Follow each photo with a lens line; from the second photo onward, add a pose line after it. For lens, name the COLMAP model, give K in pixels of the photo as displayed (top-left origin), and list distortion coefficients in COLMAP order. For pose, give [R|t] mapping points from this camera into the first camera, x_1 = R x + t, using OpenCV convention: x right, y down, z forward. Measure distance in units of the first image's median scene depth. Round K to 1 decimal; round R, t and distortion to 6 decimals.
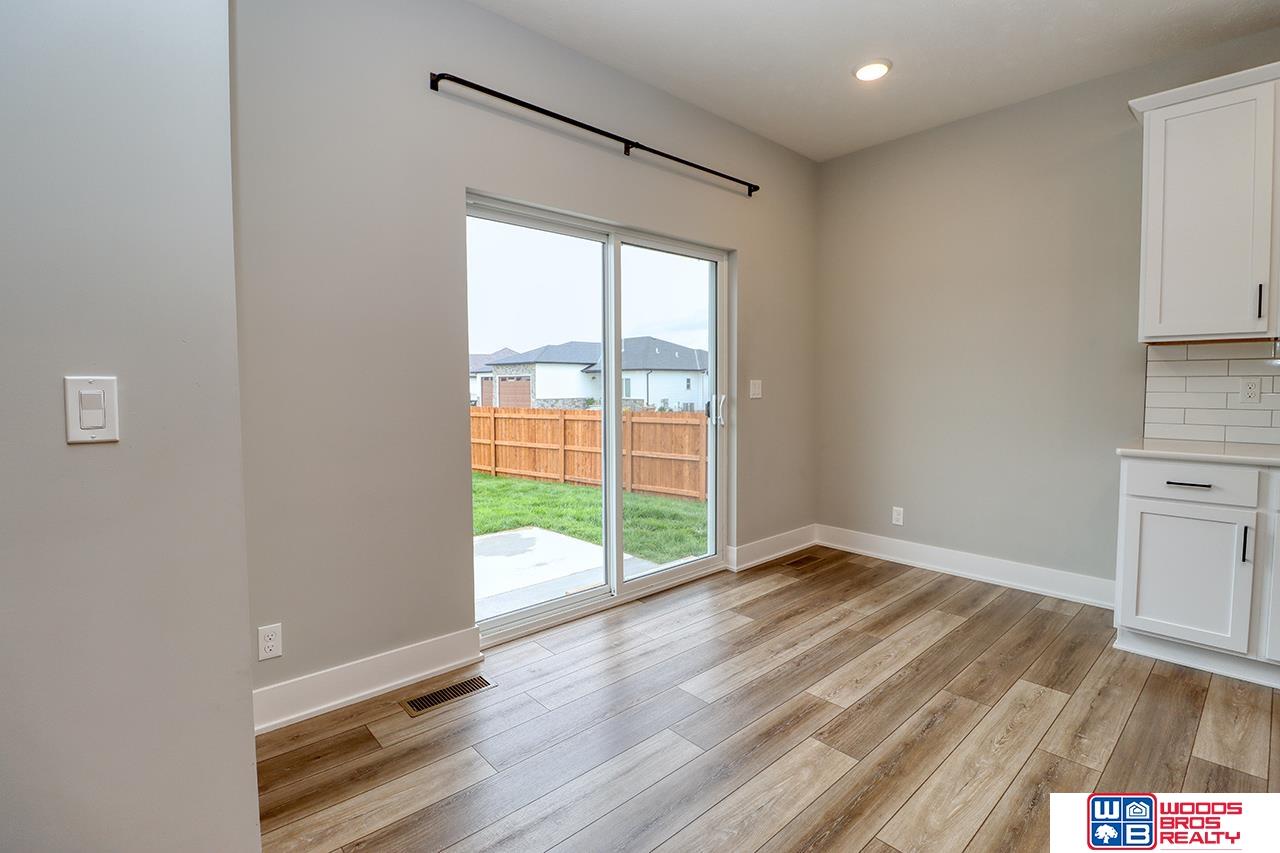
lens RADIAL K [[591.1, 0, 641.9], [0, 591.1, 412.8], [0, 0, 1]] dist [0.001133, -0.013827]
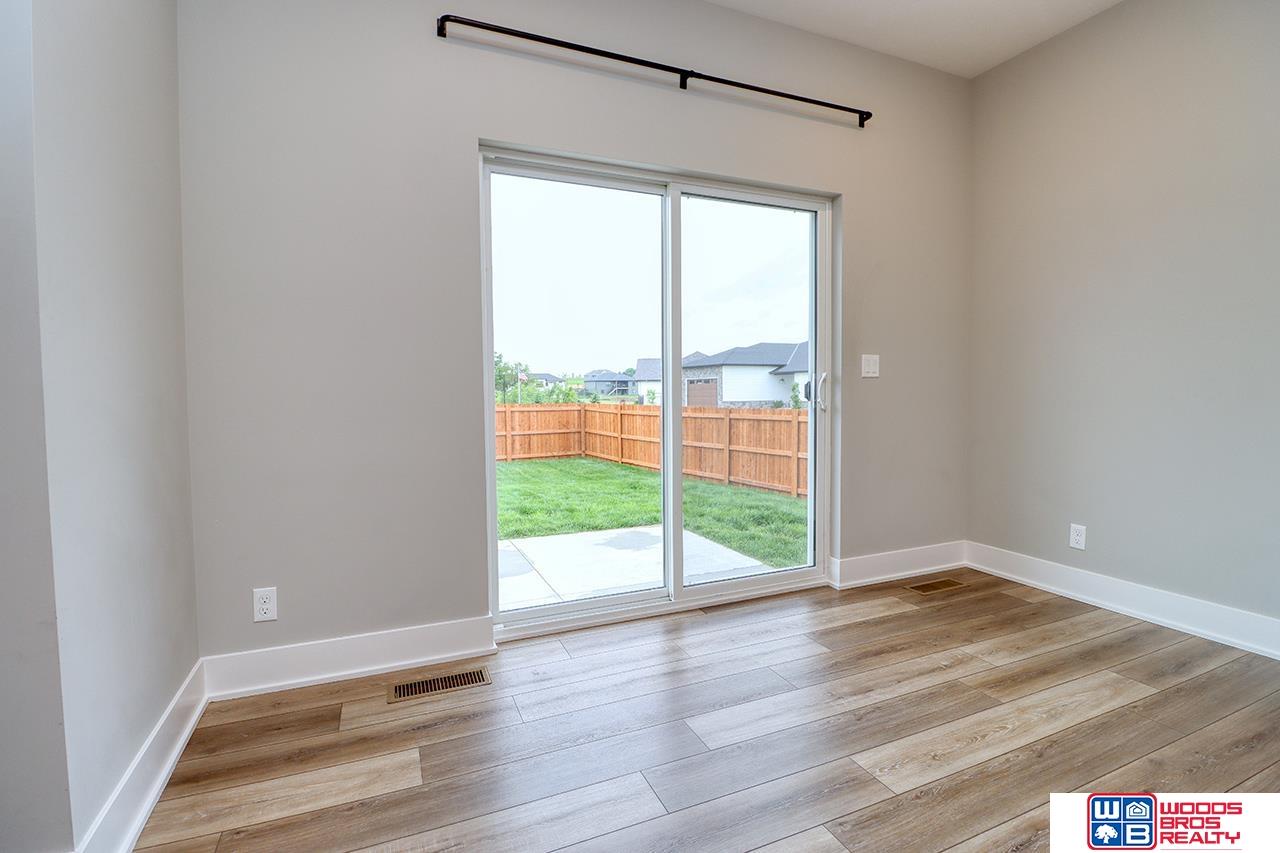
lens RADIAL K [[591.0, 0, 641.3], [0, 591.0, 416.7], [0, 0, 1]] dist [-0.000038, -0.013103]
pose [[0.946507, 0.011320, -0.322484, 0.185195], [-0.011530, 0.999933, 0.001259, 0.037197], [0.322477, 0.002527, 0.946574, 0.159686]]
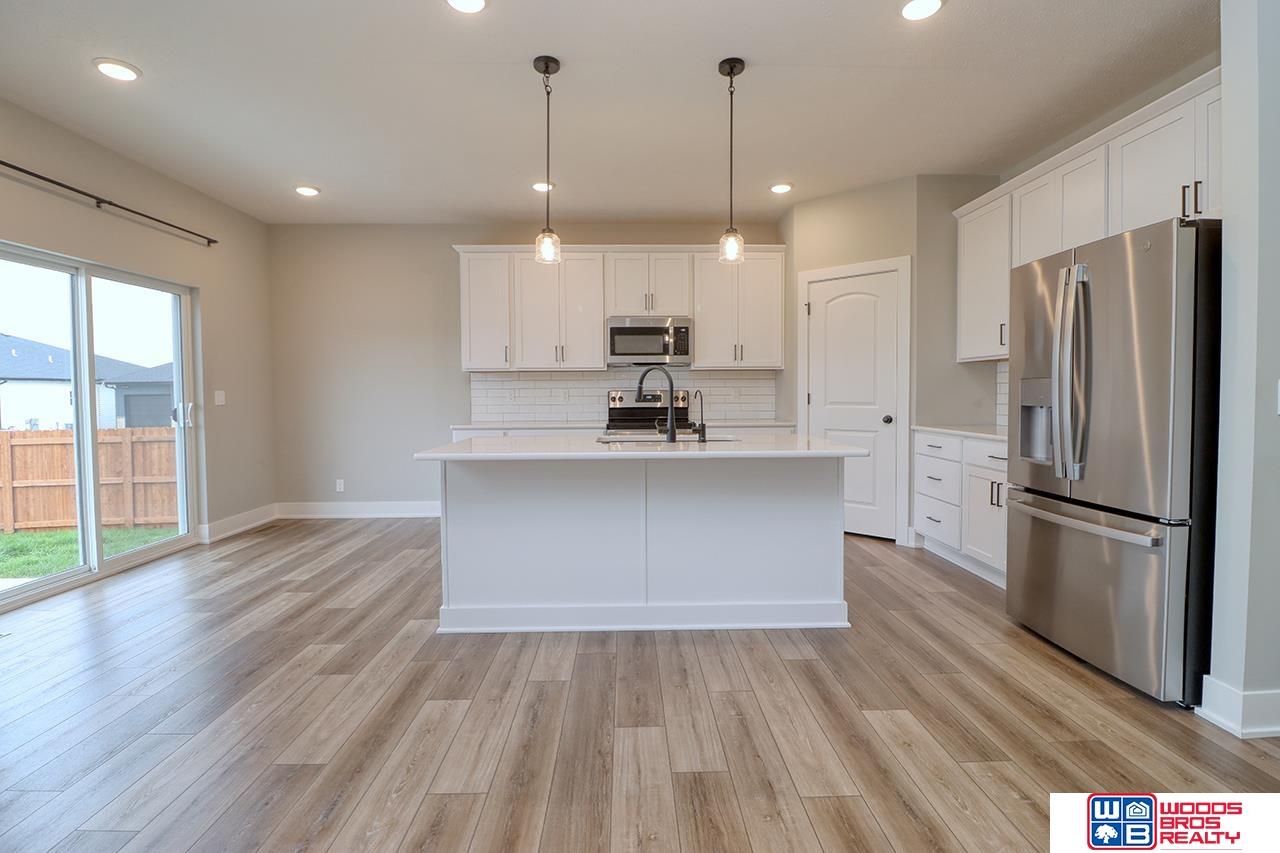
lens RADIAL K [[592.3, 0, 638.9], [0, 592.3, 414.7], [0, 0, 1]] dist [-0.000411, -0.013128]
pose [[0.654425, -0.028904, 0.755575, -0.207414], [0.043073, 0.999071, 0.000912, 0.038797], [-0.754899, 0.031948, 0.655062, -0.595565]]
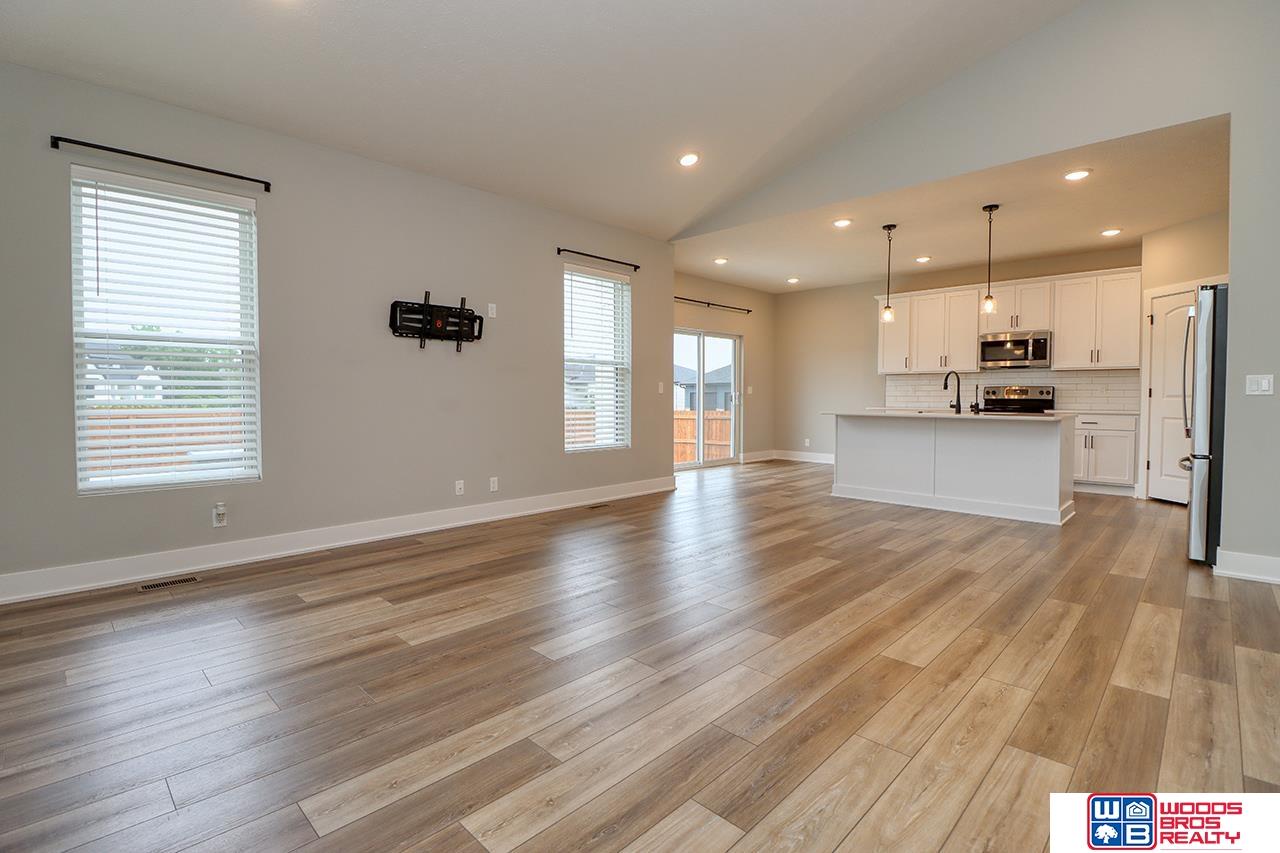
lens RADIAL K [[592.1, 0, 637.2], [0, 592.1, 414.6], [0, 0, 1]] dist [0.000298, -0.013788]
pose [[0.998297, 0.003111, 0.058248, -0.495823], [-0.002085, 0.999842, -0.017673, 0.124077], [-0.058294, 0.017521, 0.998146, -1.692265]]
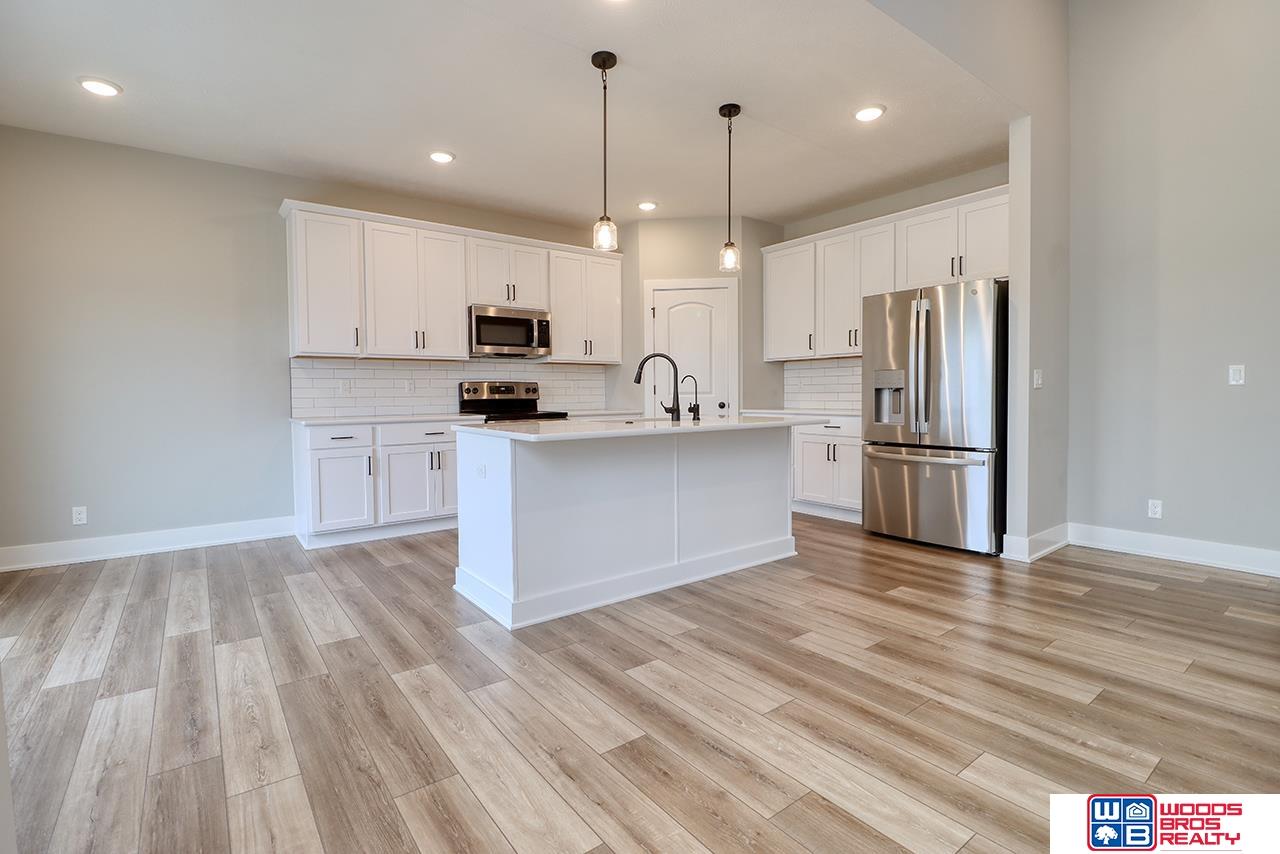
lens RADIAL K [[592.3, 0, 638.9], [0, 592.3, 415.2], [0, 0, 1]] dist [-0.000411, -0.013128]
pose [[0.090969, -0.033334, 0.995296, -0.544443], [0.059900, 0.997813, 0.027944, 0.042126], [-0.994051, 0.057076, 0.092766, -0.039325]]
